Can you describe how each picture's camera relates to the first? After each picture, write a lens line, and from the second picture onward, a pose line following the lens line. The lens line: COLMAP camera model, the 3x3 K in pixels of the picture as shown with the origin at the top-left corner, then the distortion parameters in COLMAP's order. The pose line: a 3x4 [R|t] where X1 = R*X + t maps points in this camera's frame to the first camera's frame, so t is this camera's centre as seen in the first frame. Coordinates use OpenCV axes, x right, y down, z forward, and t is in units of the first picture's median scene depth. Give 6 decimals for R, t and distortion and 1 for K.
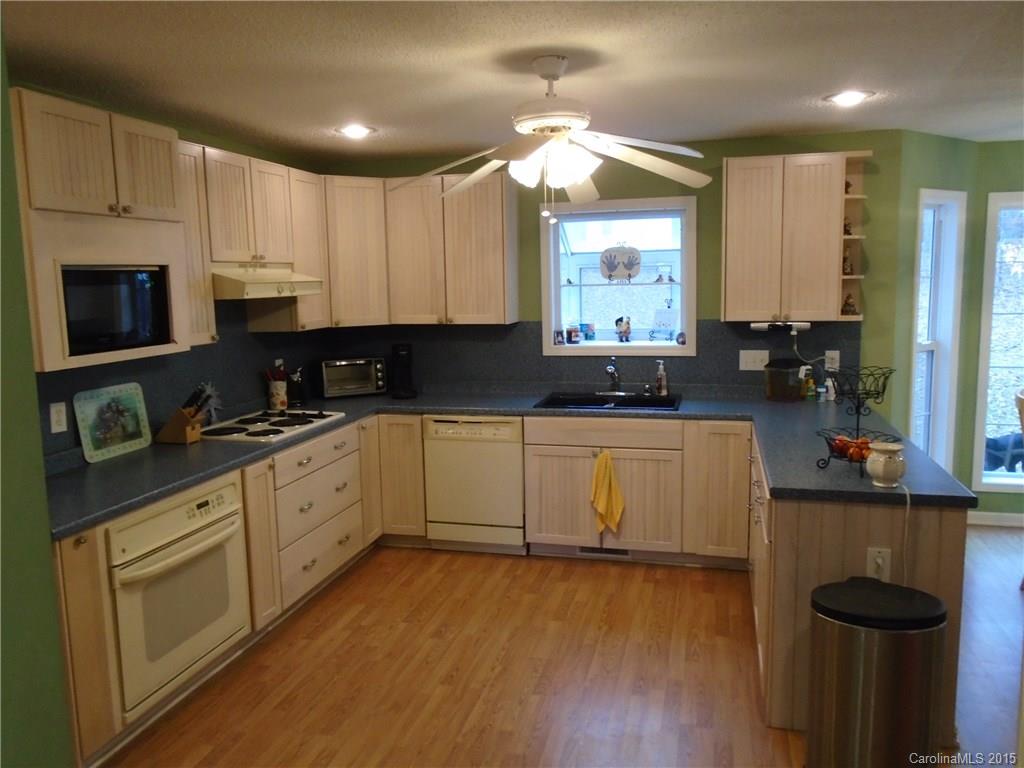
lens RADIAL K [[796.4, 0, 514.5], [0, 796.4, 387.3], [0, 0, 1]] dist [-0.009364, 0.008968]
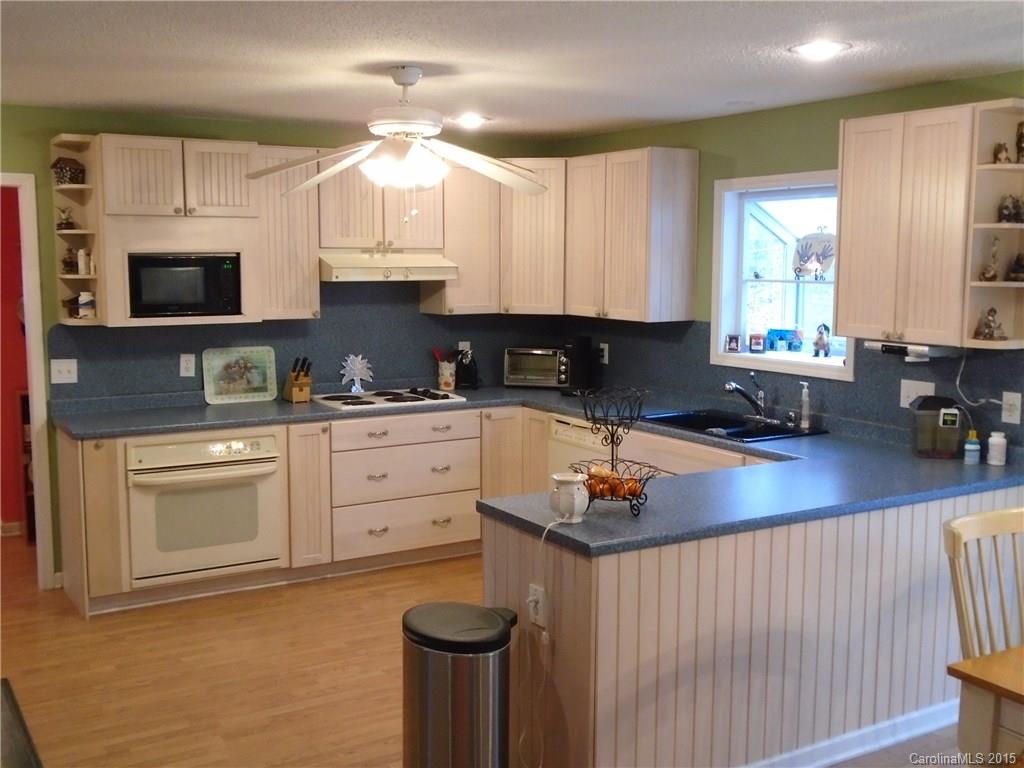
lens RADIAL K [[1099.8, 0, 512.9], [0, 1099.8, 385.7], [0, 0, 1]] dist [0.018321, 0.000000]
pose [[0.714303, 0.106296, -0.691717, 0.920307], [-0.113086, 0.992940, 0.035806, -0.047017], [0.690639, 0.052647, 0.721281, 0.047468]]
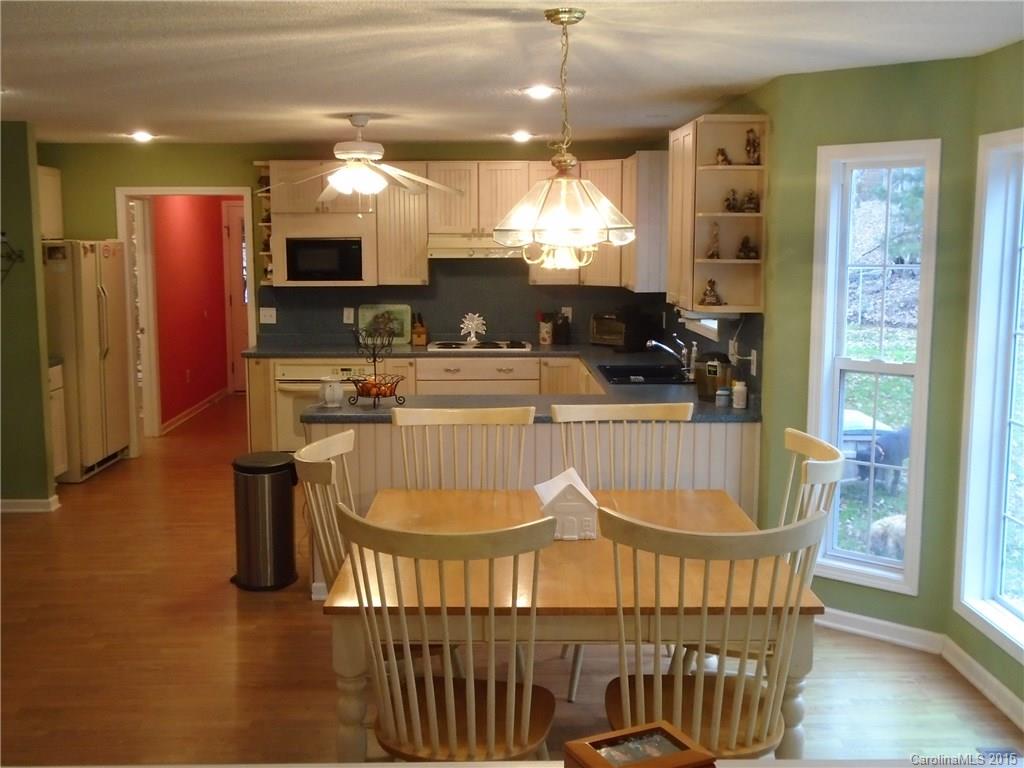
lens RADIAL K [[1099.8, 0, 516.6], [0, 1099.8, 381.7], [0, 0, 1]] dist [0.018321, 0.000000]
pose [[0.266422, 0.146400, -0.952673, 1.760818], [-0.136052, 0.984213, 0.113199, -0.135923], [0.954206, 0.099455, 0.282134, 0.558280]]
